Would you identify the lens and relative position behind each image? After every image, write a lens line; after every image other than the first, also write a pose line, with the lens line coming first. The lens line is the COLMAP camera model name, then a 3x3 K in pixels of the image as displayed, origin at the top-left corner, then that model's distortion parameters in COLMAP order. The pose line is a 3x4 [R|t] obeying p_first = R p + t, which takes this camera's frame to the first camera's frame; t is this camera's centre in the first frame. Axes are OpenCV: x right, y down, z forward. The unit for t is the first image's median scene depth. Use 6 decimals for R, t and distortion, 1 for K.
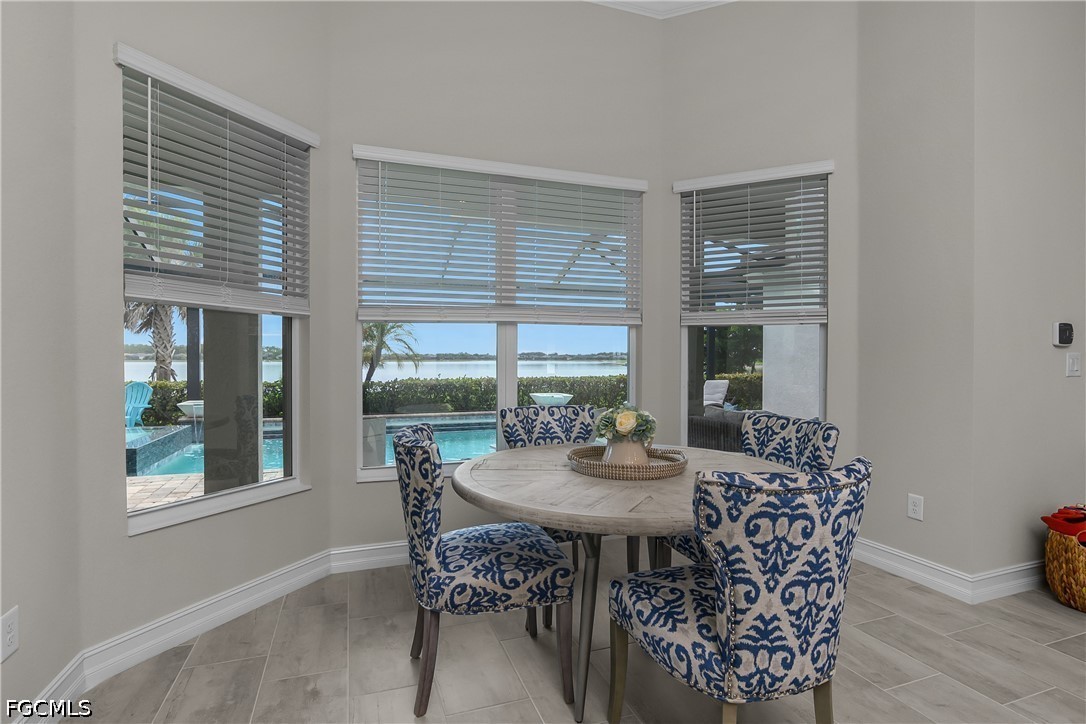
lens RADIAL K [[535.7, 0, 543.0], [0, 535.7, 362.0], [0, 0, 1]] dist [-0.024307, 0.000021]
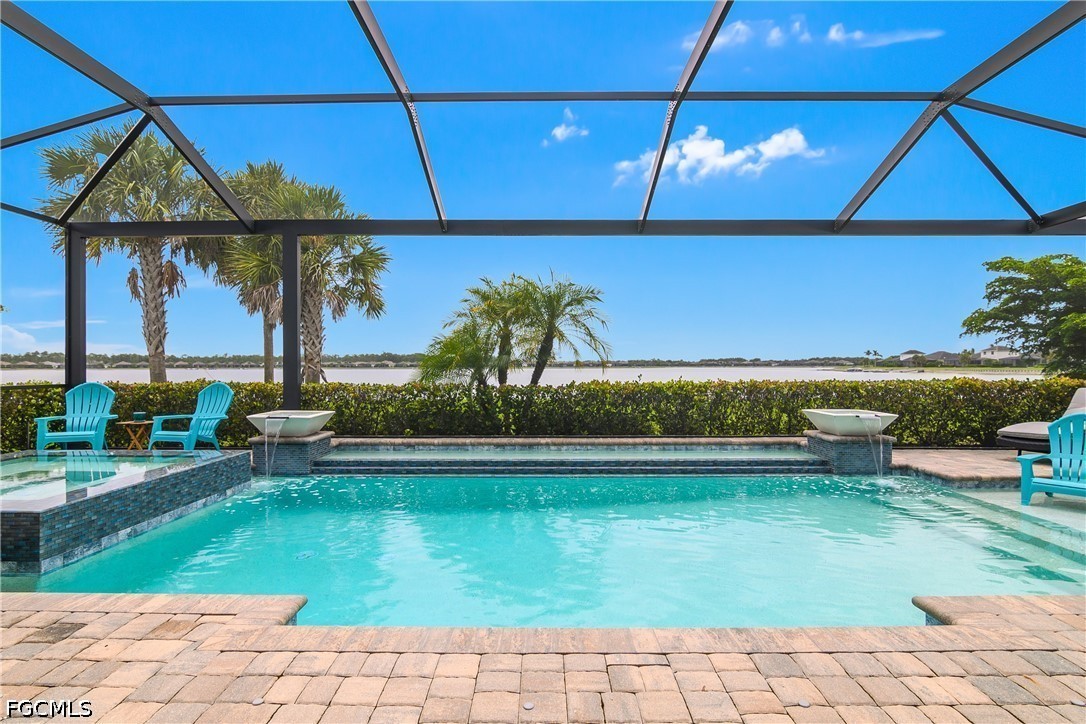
lens RADIAL K [[549.9, 0, 537.4], [0, 549.9, 365.1], [0, 0, 1]] dist [-0.020287, -0.000093]
pose [[0.936030, -0.004238, -0.351895, -0.089845], [0.001860, 0.999973, -0.007097, 0.017450], [0.351915, 0.005989, 0.936013, 0.402110]]
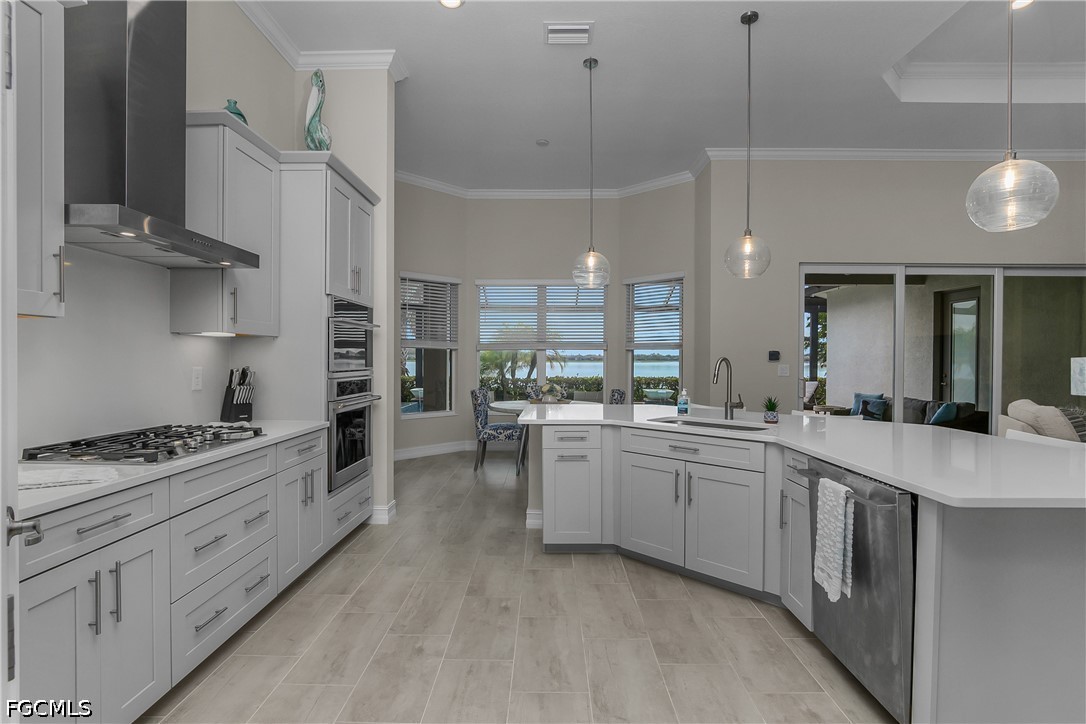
lens RADIAL K [[535.7, 0, 543.0], [0, 535.7, 362.0], [0, 0, 1]] dist [-0.024307, 0.000021]
pose [[0.937695, 0.004731, -0.347428, 0.220810], [-0.005421, 0.999985, -0.001011, -0.005667], [0.347418, 0.002832, 0.937706, -0.335892]]
